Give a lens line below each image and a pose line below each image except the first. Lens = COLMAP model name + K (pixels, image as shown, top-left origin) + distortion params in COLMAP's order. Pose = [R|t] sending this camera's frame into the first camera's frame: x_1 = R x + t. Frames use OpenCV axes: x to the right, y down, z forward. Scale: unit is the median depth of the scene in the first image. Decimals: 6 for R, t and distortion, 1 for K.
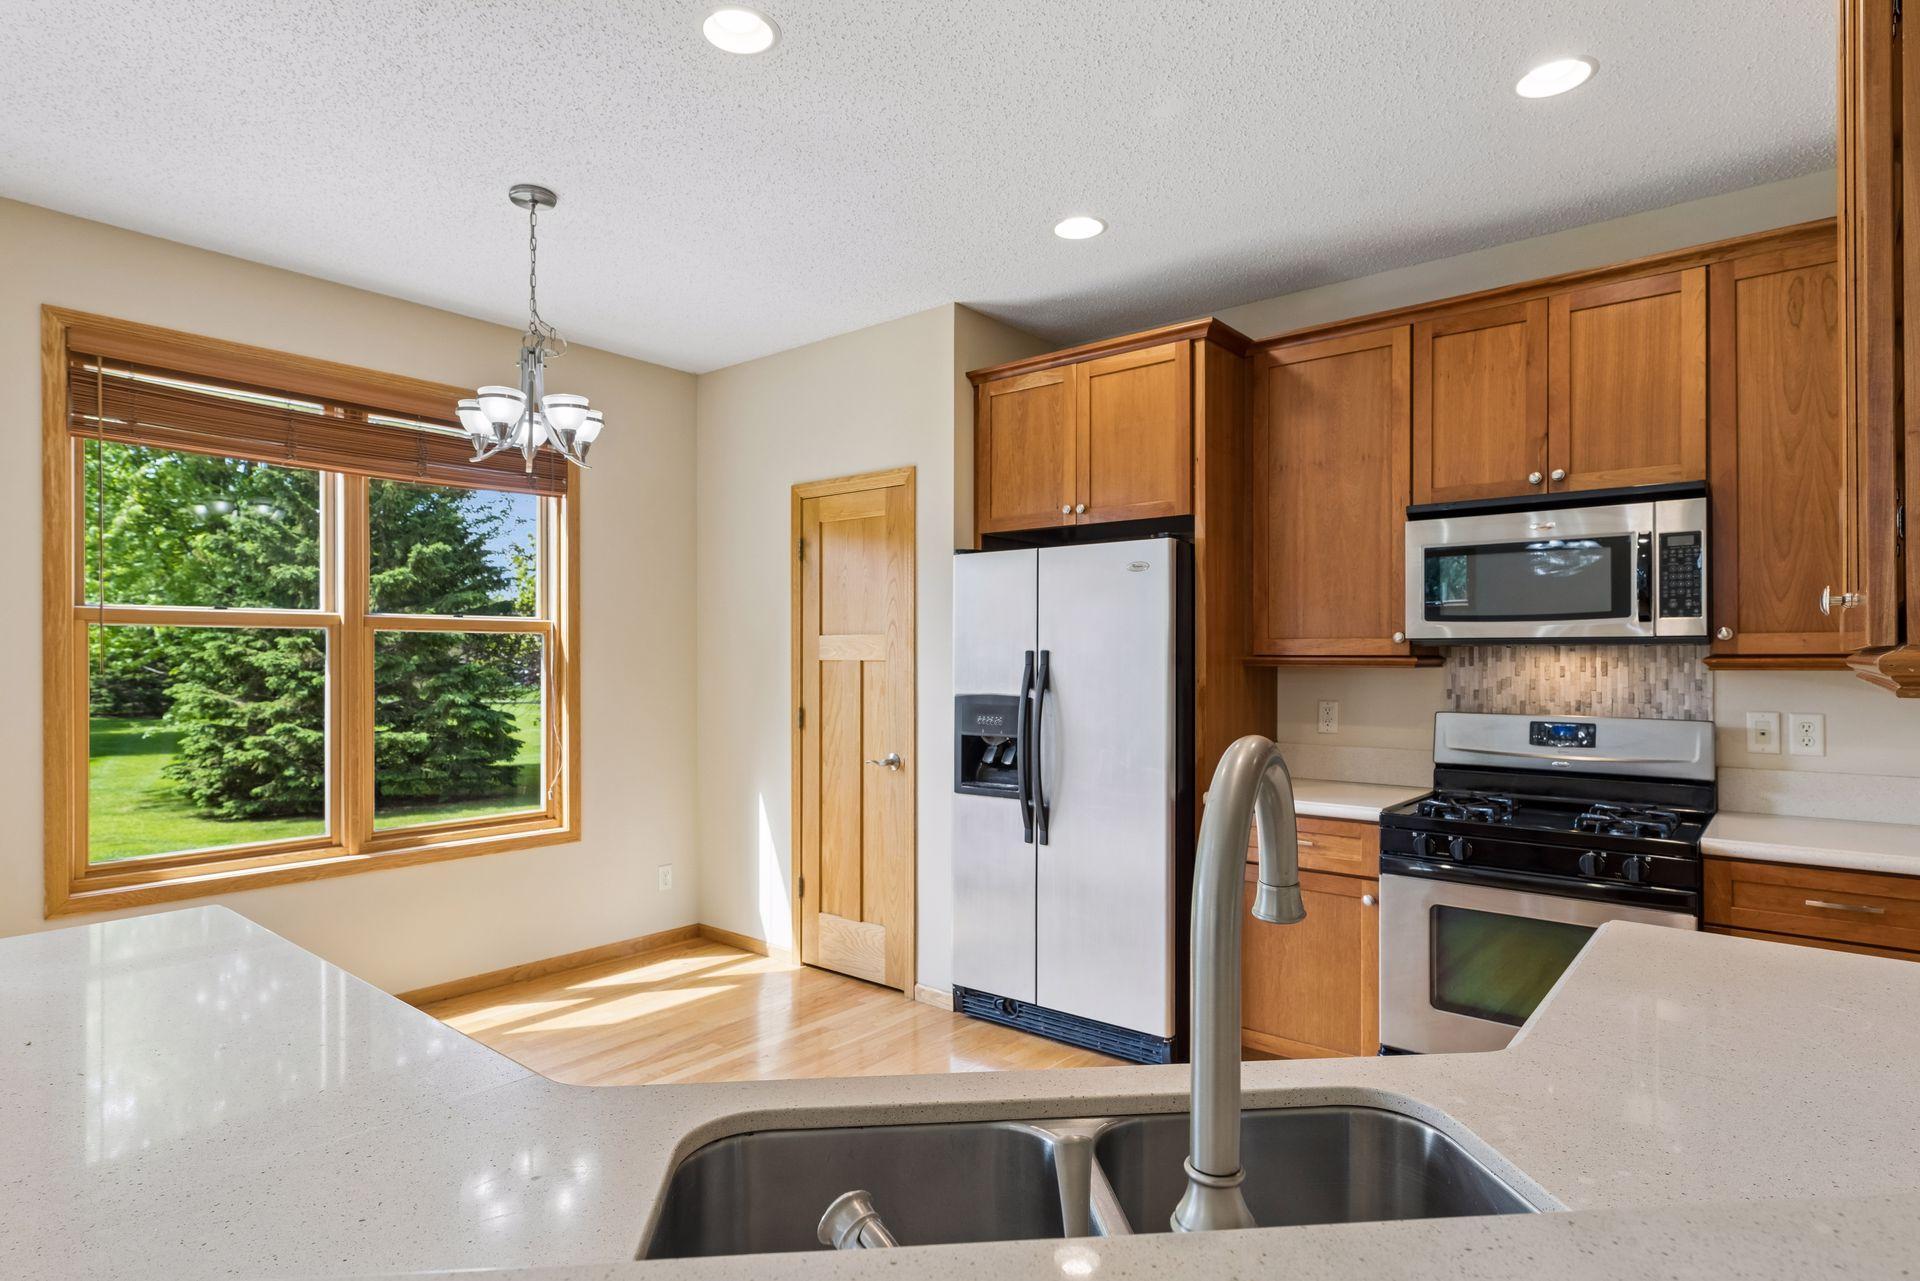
lens RADIAL K [[1025.1, 0, 958.3], [0, 1025.1, 652.7], [0, 0, 1]] dist [-0.000593, 0.000172]
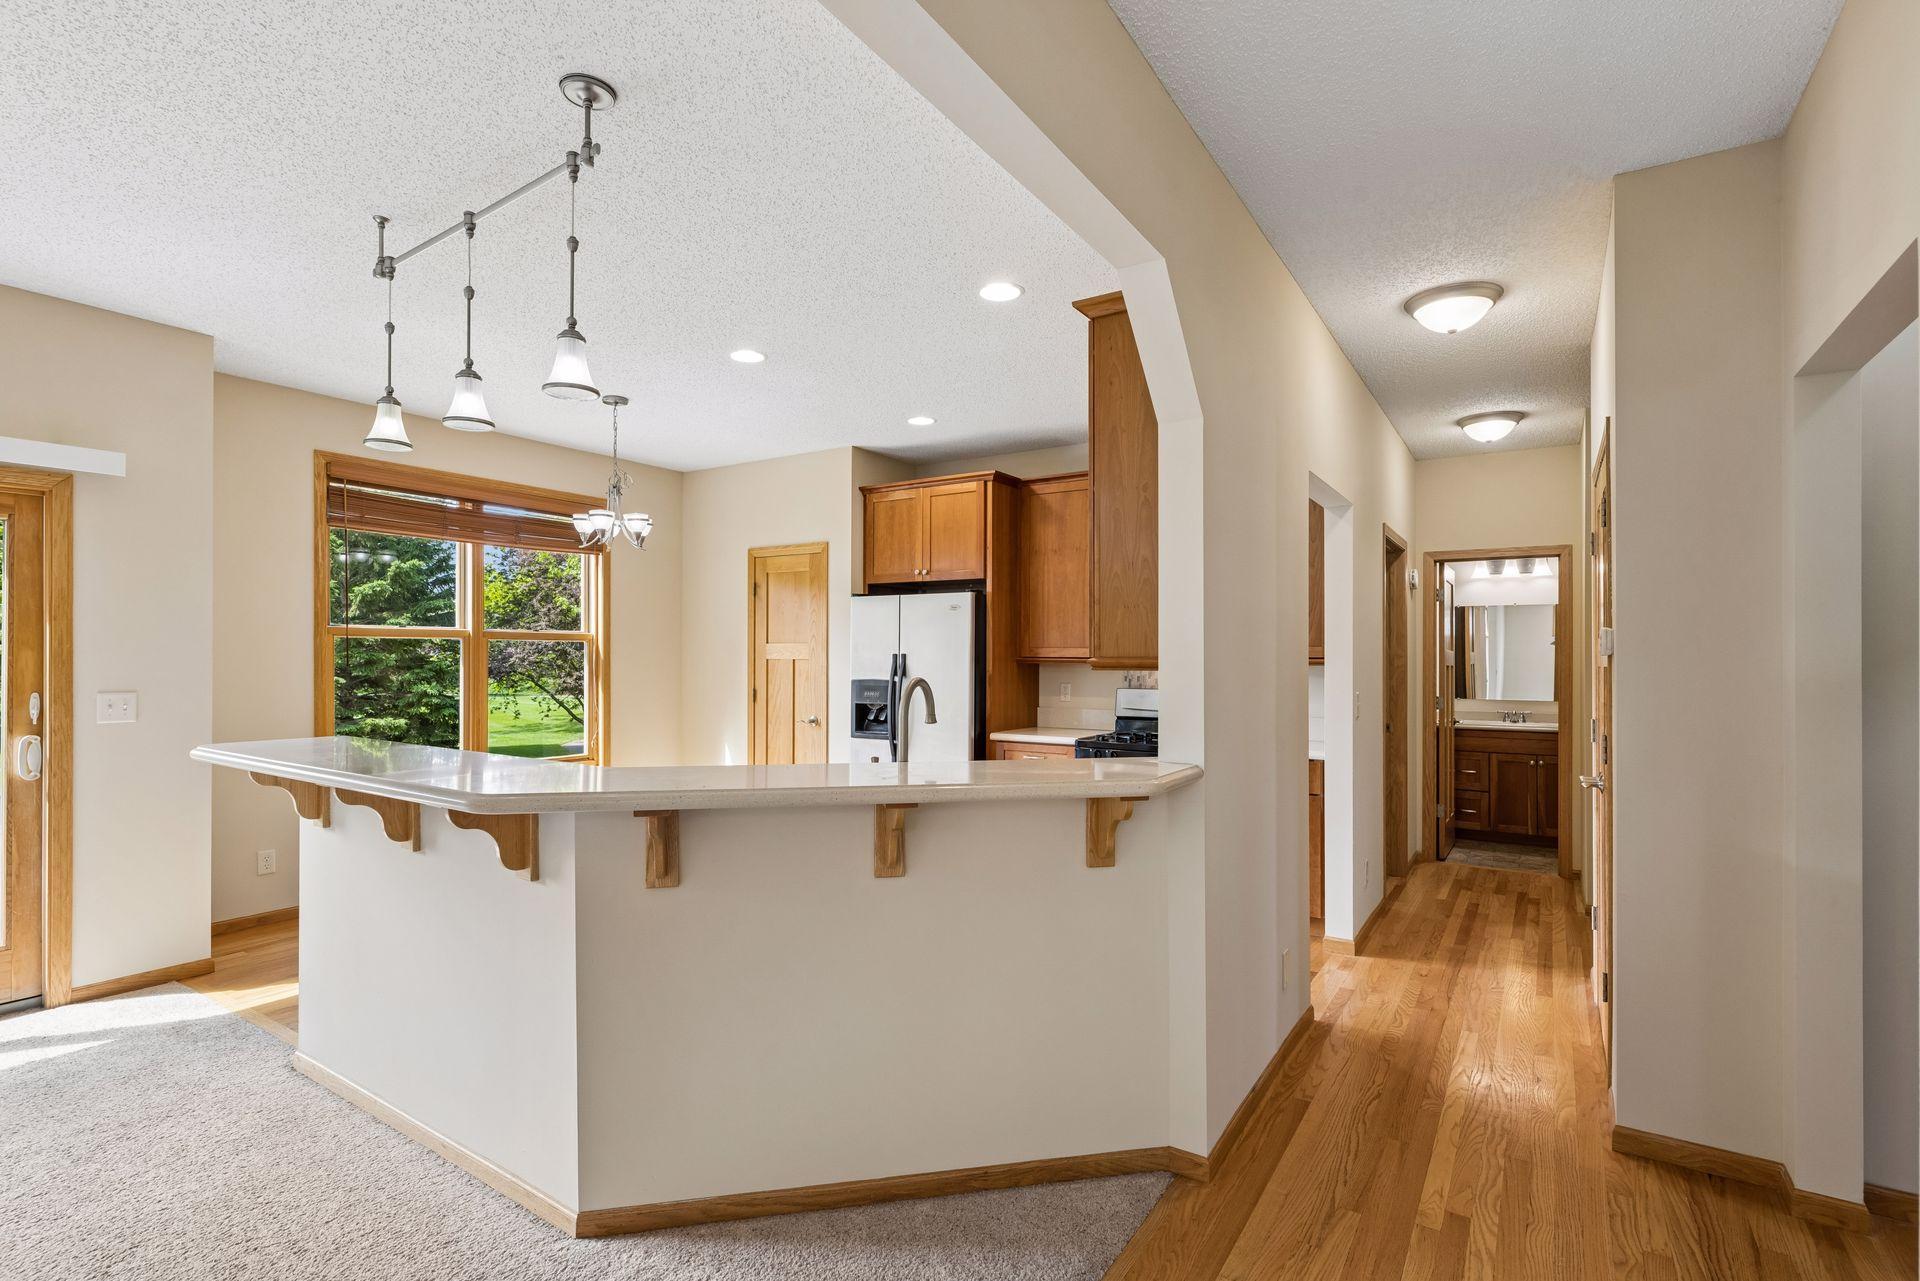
lens RADIAL K [[876.5, 0, 955.9], [0, 876.5, 655.9], [0, 0, 1]] dist [0.003296, -0.000386]
pose [[0.993067, 0.002968, 0.117516, -0.002352], [-0.003402, 0.999988, 0.003492, -0.004033], [-0.117504, -0.003867, 0.993065, -0.468713]]
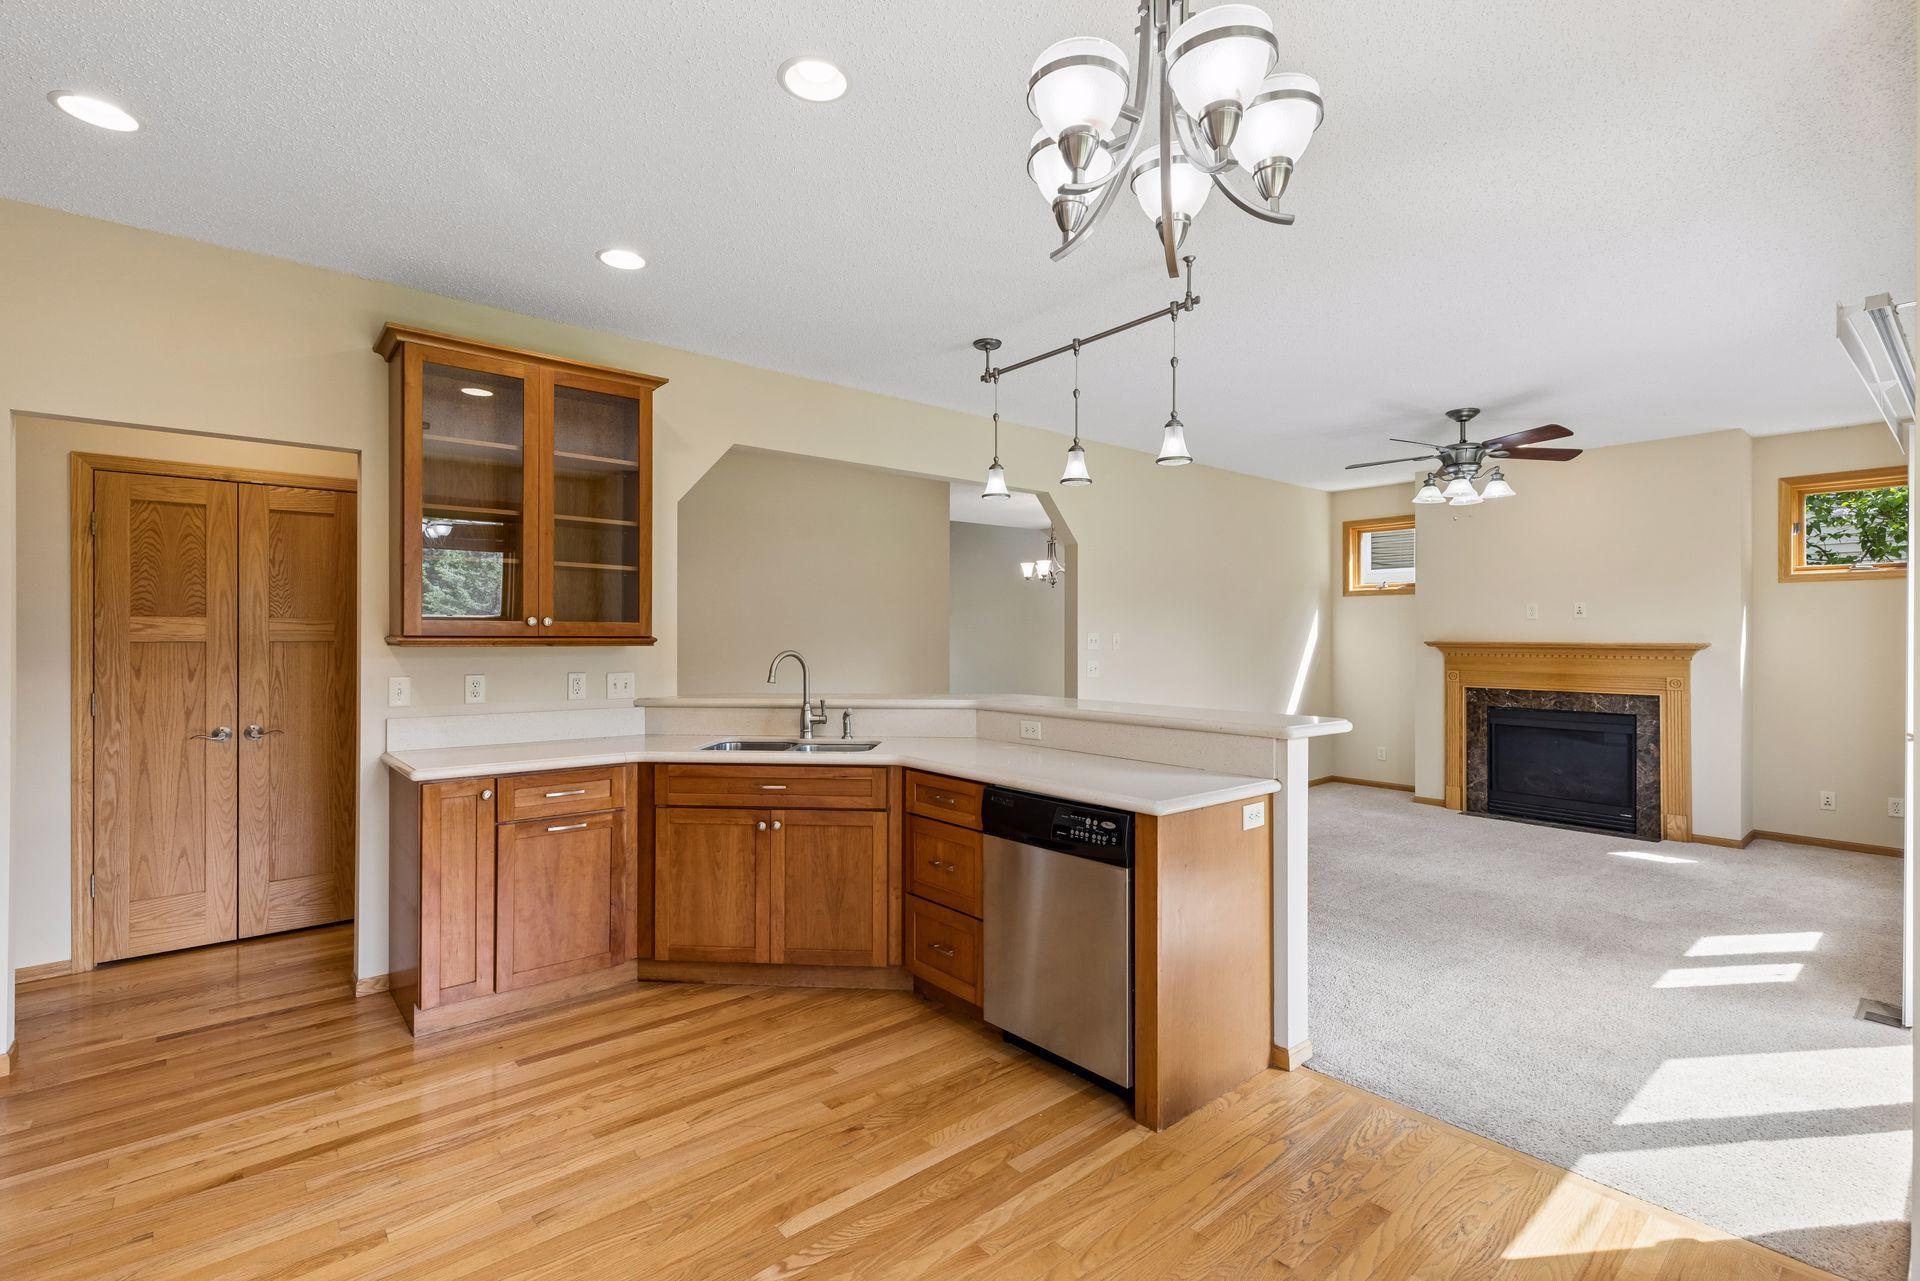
lens RADIAL K [[876.5, 0, 953.5], [0, 876.5, 635.7], [0, 0, 1]] dist [0.003296, -0.000386]
pose [[-0.984403, -0.001350, 0.175925, -0.302970], [-0.002255, 0.999985, -0.004944, 0.001418], [-0.175915, -0.005264, -0.984391, 1.110985]]
